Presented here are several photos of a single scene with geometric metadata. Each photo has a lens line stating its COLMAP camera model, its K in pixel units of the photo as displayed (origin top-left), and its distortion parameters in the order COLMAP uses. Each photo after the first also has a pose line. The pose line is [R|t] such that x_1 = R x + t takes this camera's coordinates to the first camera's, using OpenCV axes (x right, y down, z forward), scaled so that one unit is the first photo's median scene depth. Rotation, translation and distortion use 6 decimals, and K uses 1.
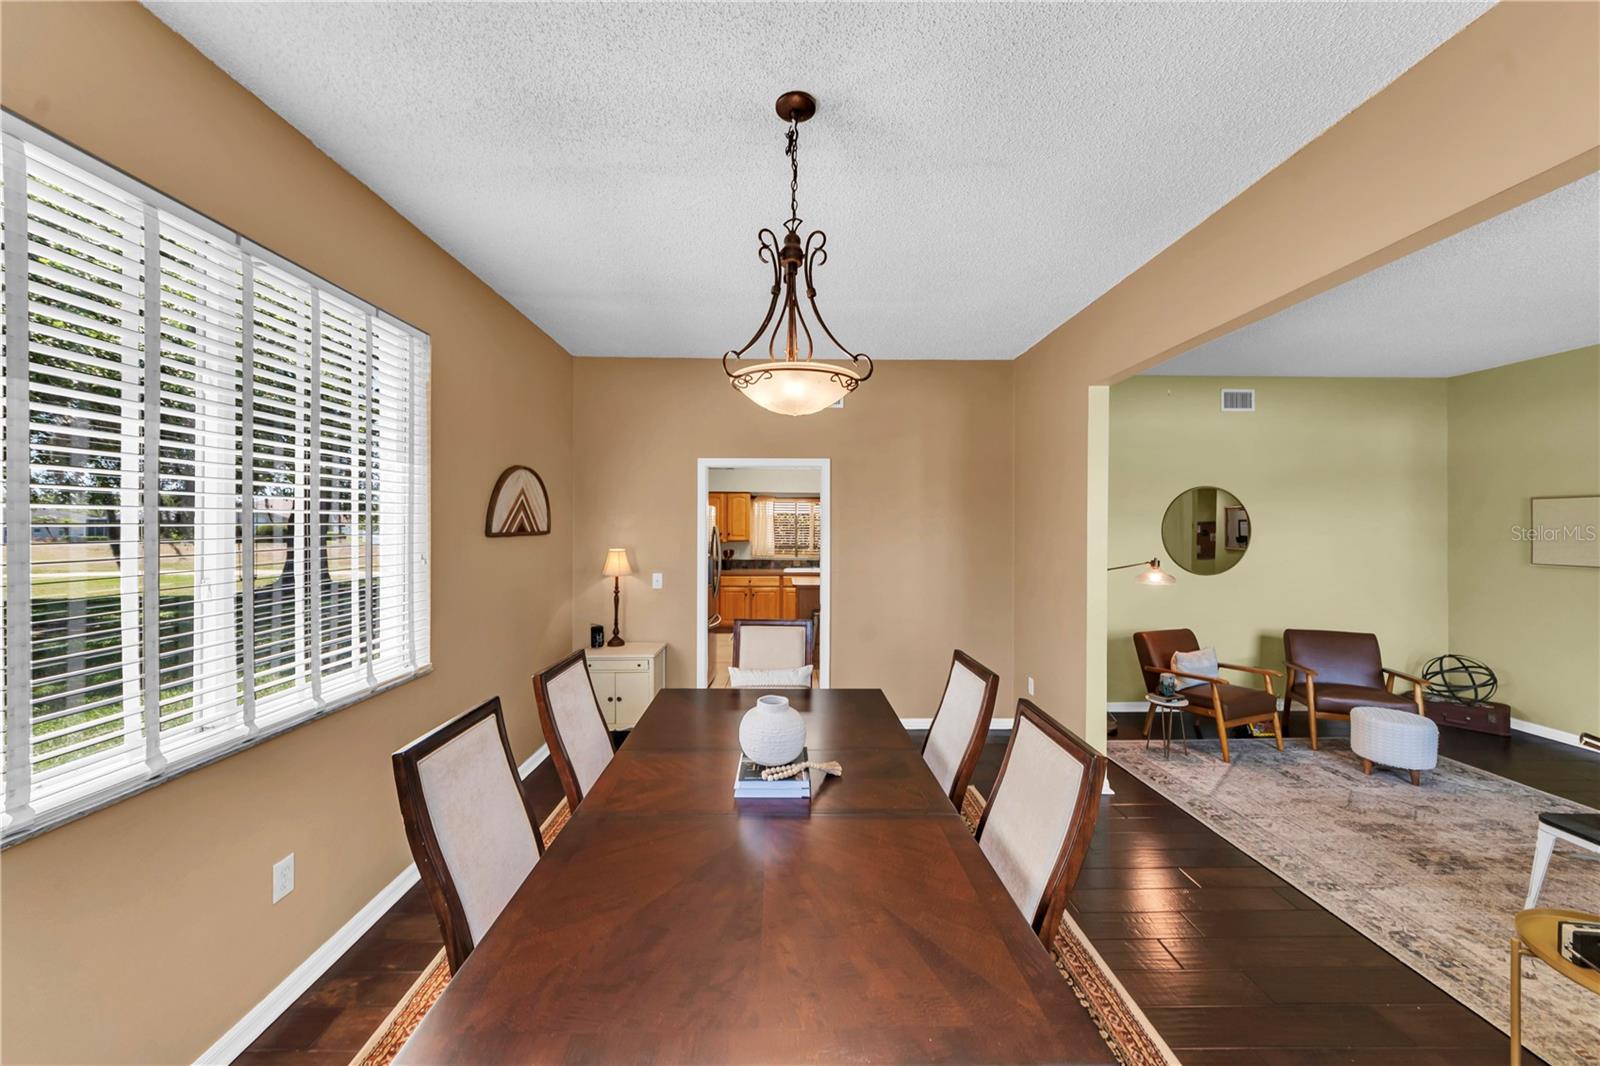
lens RADIAL K [[579.1, 0, 801.9], [0, 579.1, 530.6], [0, 0, 1]] dist [-0.002800, 0.000946]
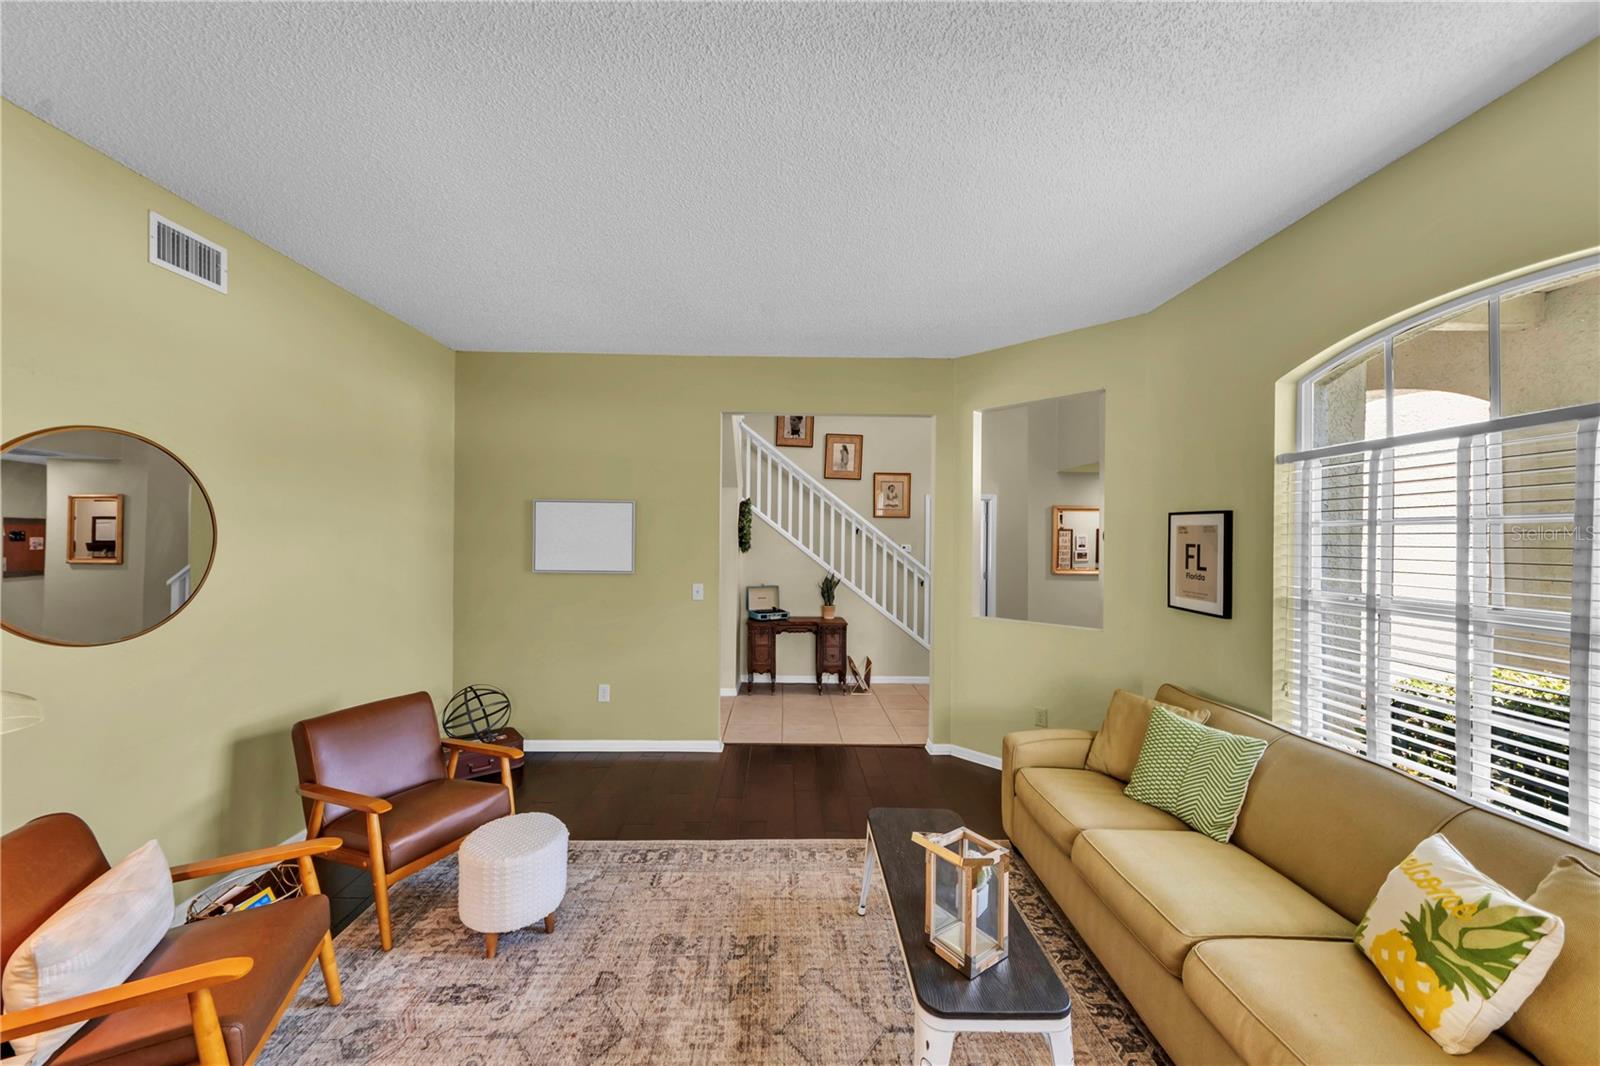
lens RADIAL K [[579.1, 0, 792.5], [0, 579.1, 533.9], [0, 0, 1]] dist [-0.002800, 0.000946]
pose [[0.015099, 0.000595, 0.999886, 0.403244], [-0.002778, 0.999996, -0.000553, -0.002985], [-0.999882, -0.002770, 0.015101, 0.691310]]
